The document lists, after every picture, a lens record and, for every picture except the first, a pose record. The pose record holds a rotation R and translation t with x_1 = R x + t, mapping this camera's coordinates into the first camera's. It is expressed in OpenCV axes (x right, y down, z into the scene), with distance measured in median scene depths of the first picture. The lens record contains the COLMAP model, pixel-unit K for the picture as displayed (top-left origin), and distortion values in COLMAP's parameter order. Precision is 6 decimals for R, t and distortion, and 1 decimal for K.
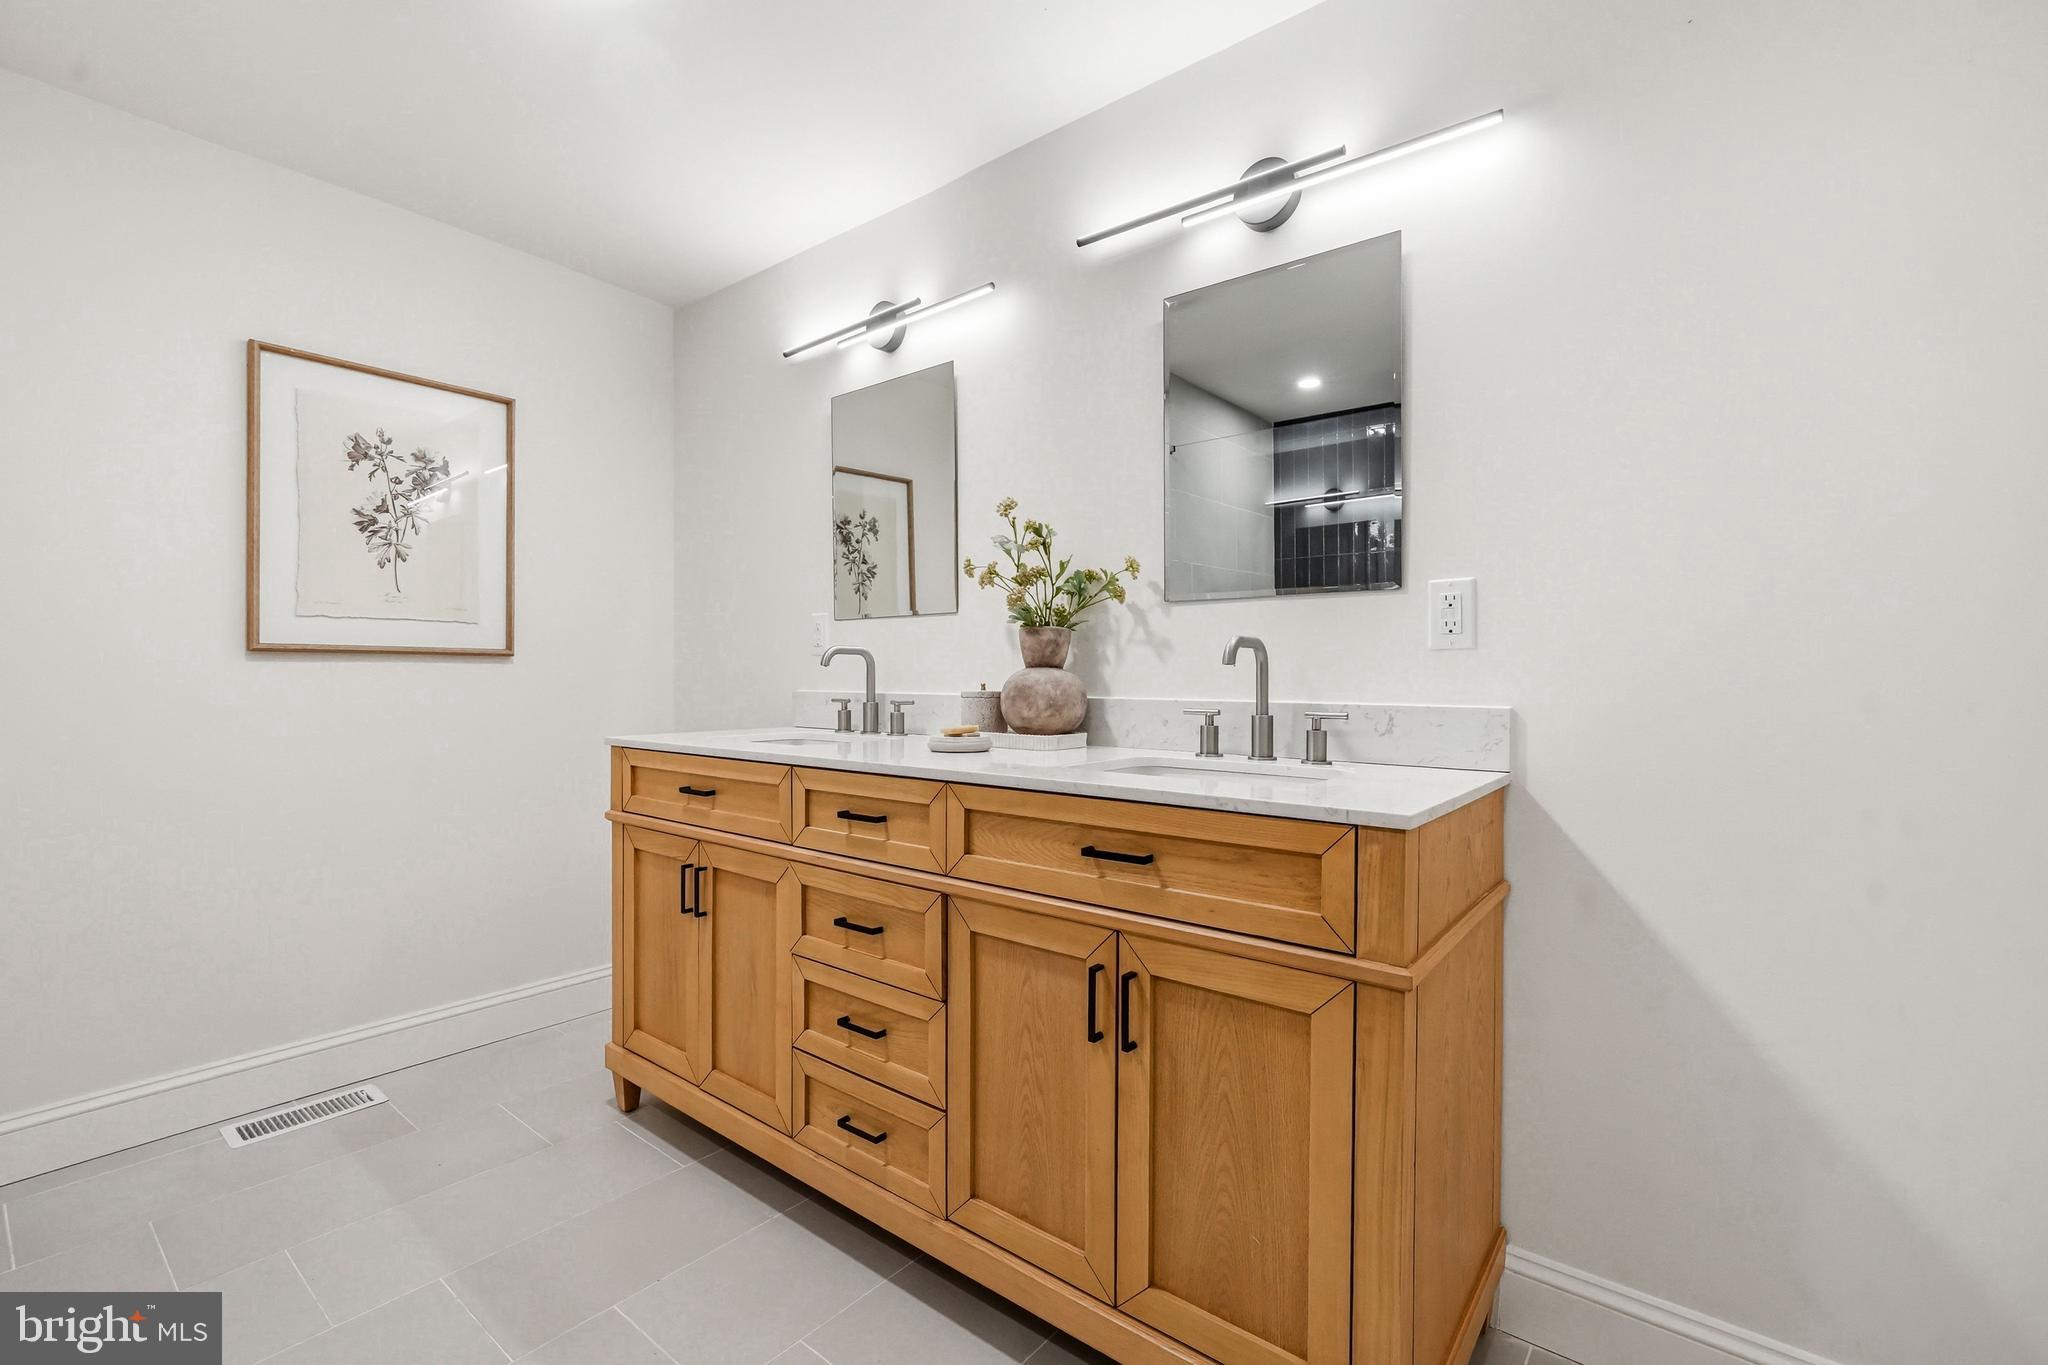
lens RADIAL K [[903.5, 0, 1015.8], [0, 903.5, 688.1], [0, 0, 1]] dist [-0.002135, 0.001019]
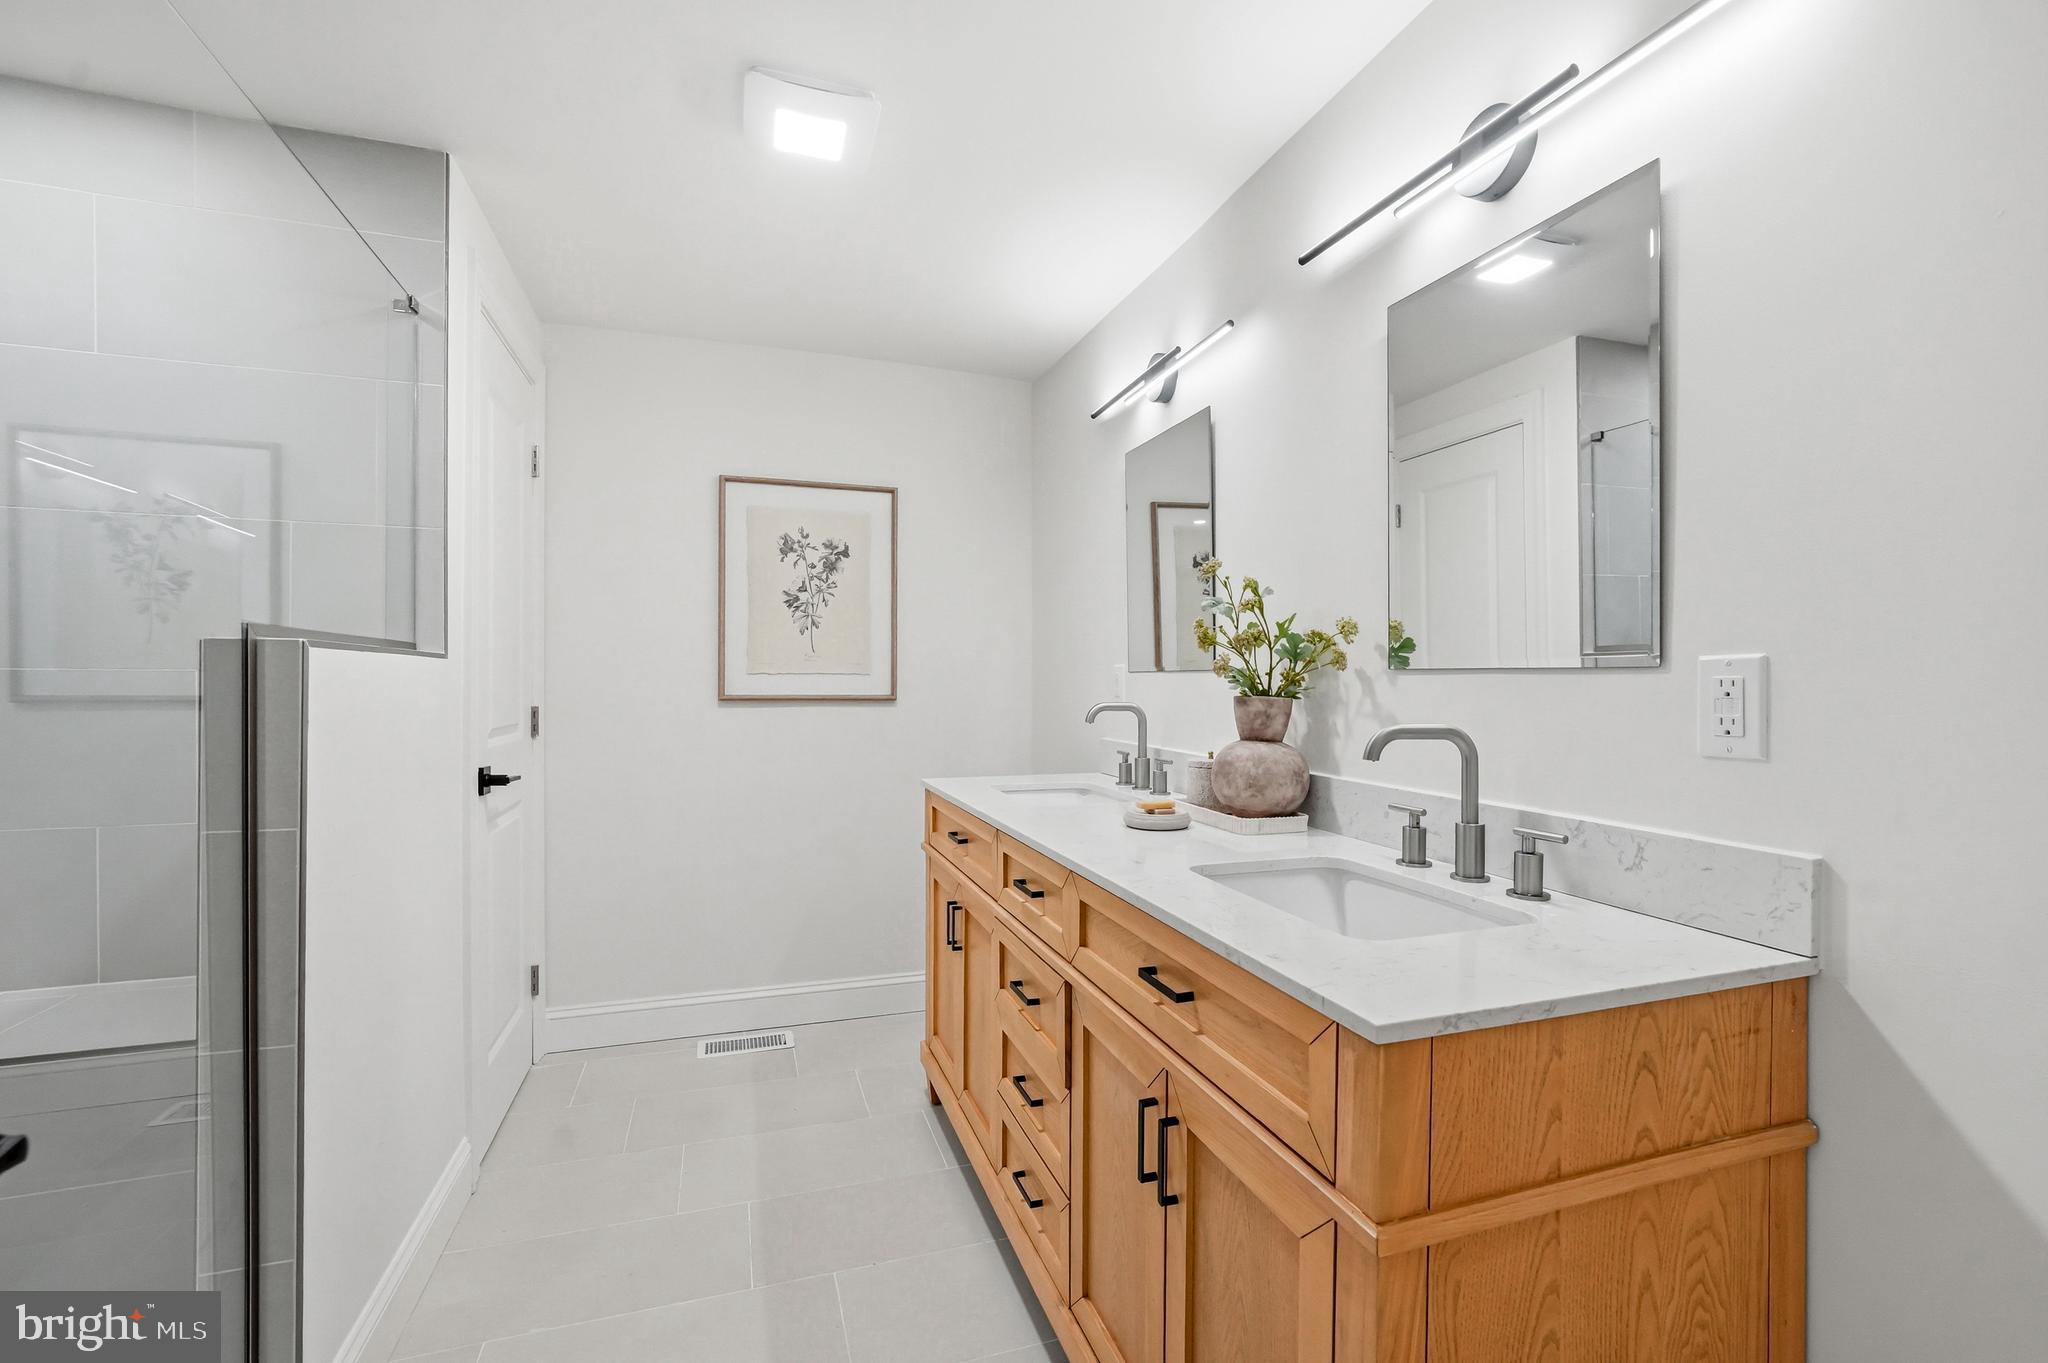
lens RADIAL K [[891.4, 0, 1016.3], [0, 891.4, 699.9], [0, 0, 1]] dist [-0.004060, -0.000203]
pose [[0.839906, 0.012929, -0.542577, 0.309405], [-0.007379, 0.999896, 0.012404, -0.071987], [0.542681, -0.006415, 0.839914, 0.116486]]
